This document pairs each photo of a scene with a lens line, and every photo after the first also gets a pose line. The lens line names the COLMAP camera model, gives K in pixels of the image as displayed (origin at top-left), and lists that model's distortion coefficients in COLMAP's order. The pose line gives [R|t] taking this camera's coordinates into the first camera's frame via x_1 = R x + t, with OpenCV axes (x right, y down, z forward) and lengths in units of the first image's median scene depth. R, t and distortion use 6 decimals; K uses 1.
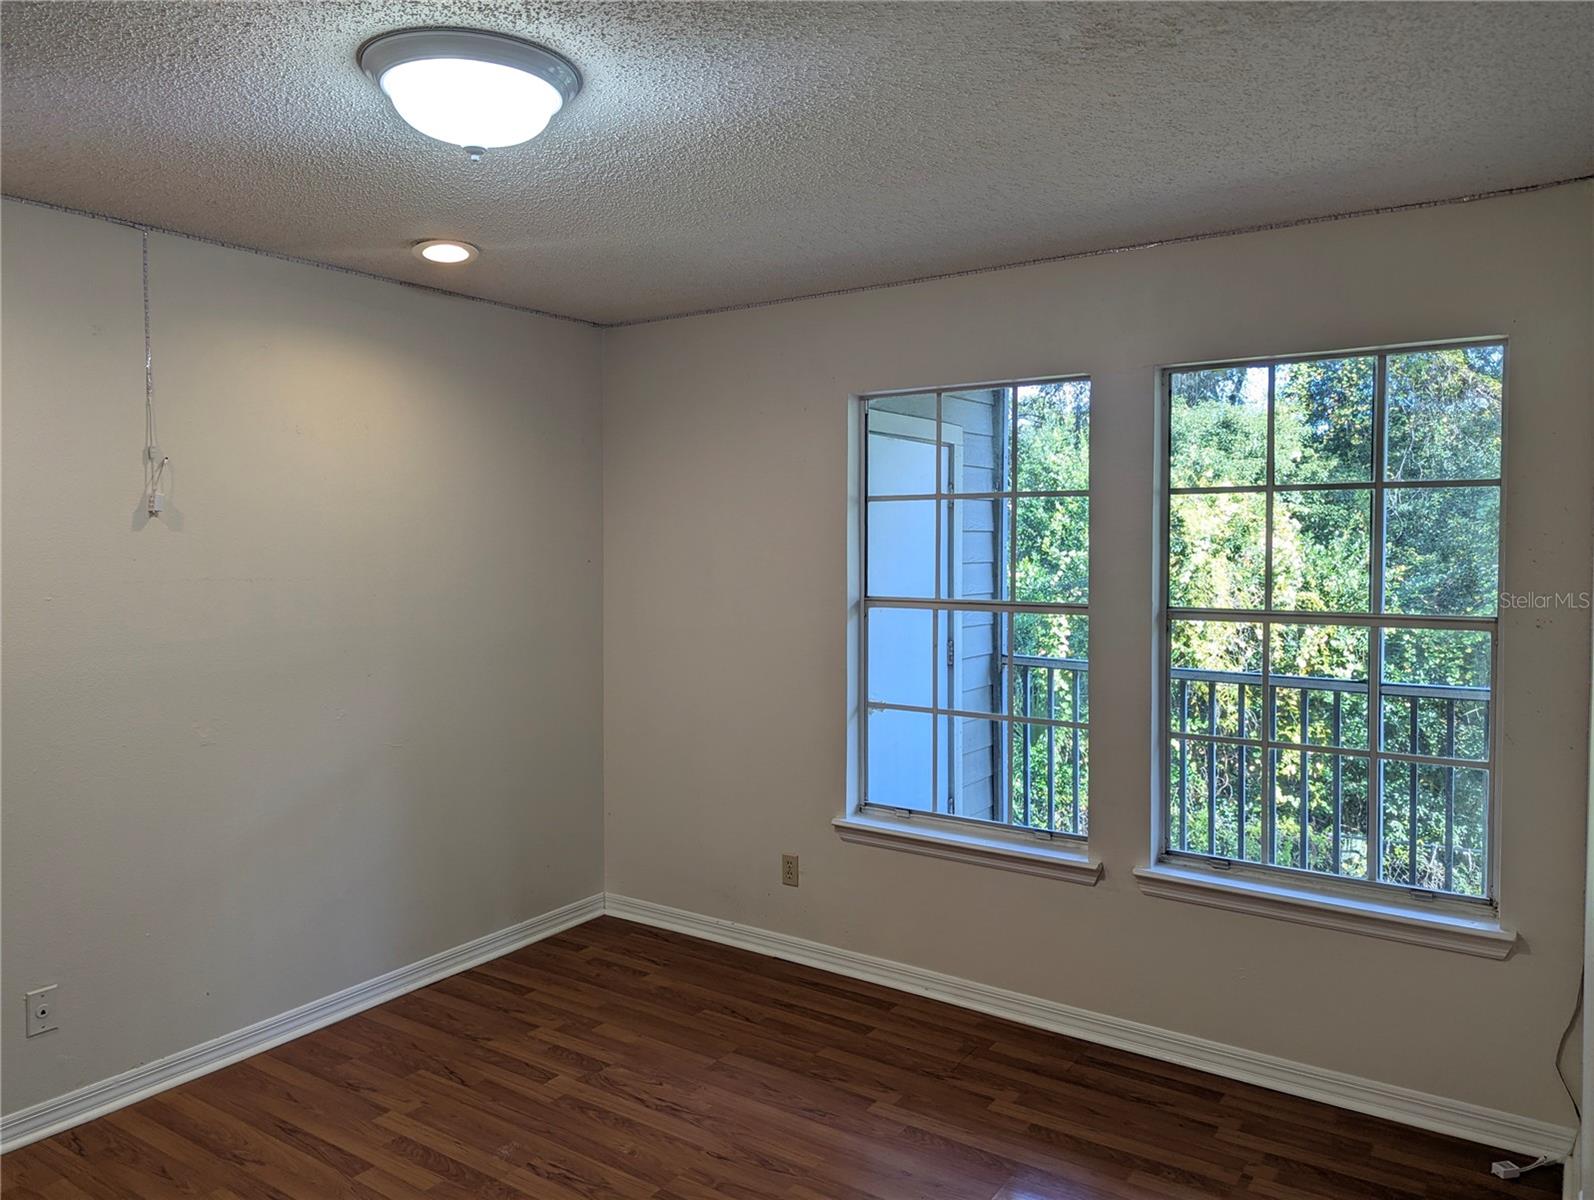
lens RADIAL K [[1130.9, 0, 802.4], [0, 1130.9, 584.2], [0, 0, 1]] dist [0.075605, -0.073066]
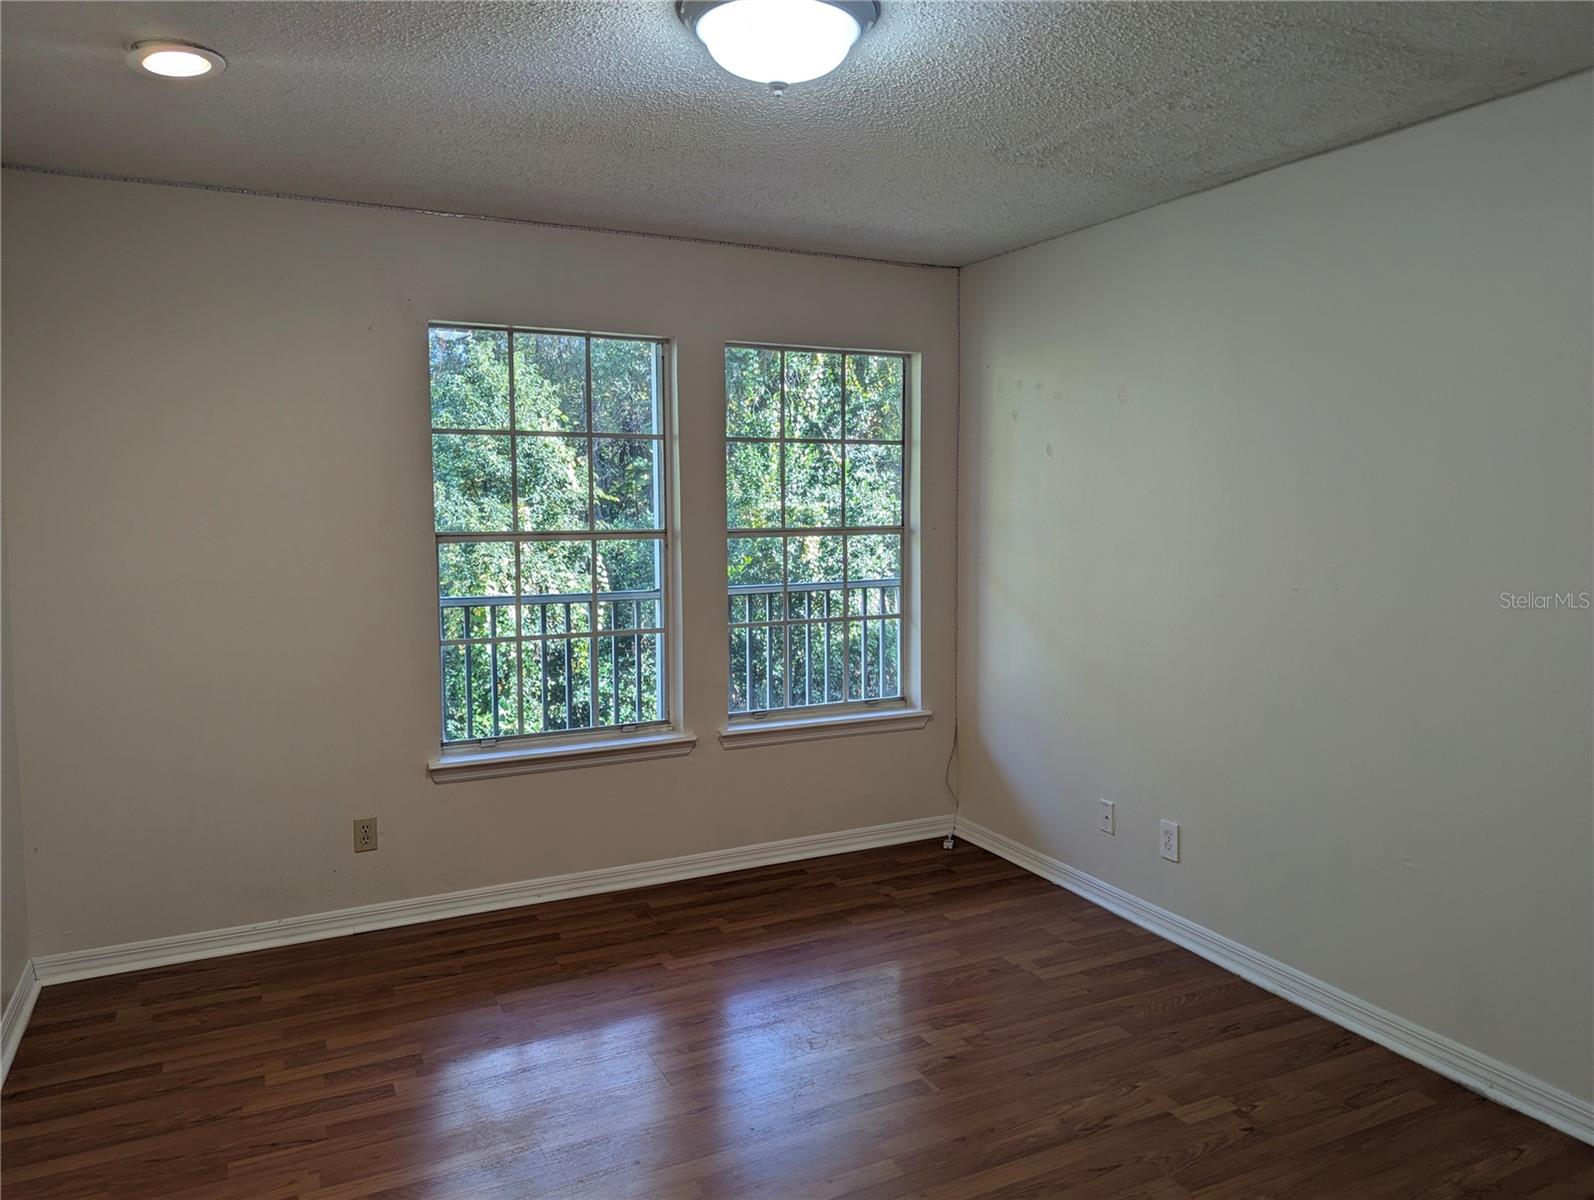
lens RADIAL K [[1130.9, 0, 802.4], [0, 1130.9, 584.2], [0, 0, 1]] dist [0.075605, -0.073066]
pose [[0.487129, -0.068450, 0.870644, -0.722848], [0.037284, 0.997645, 0.057574, 0.011639], [-0.872534, 0.004415, 0.488534, 0.277038]]
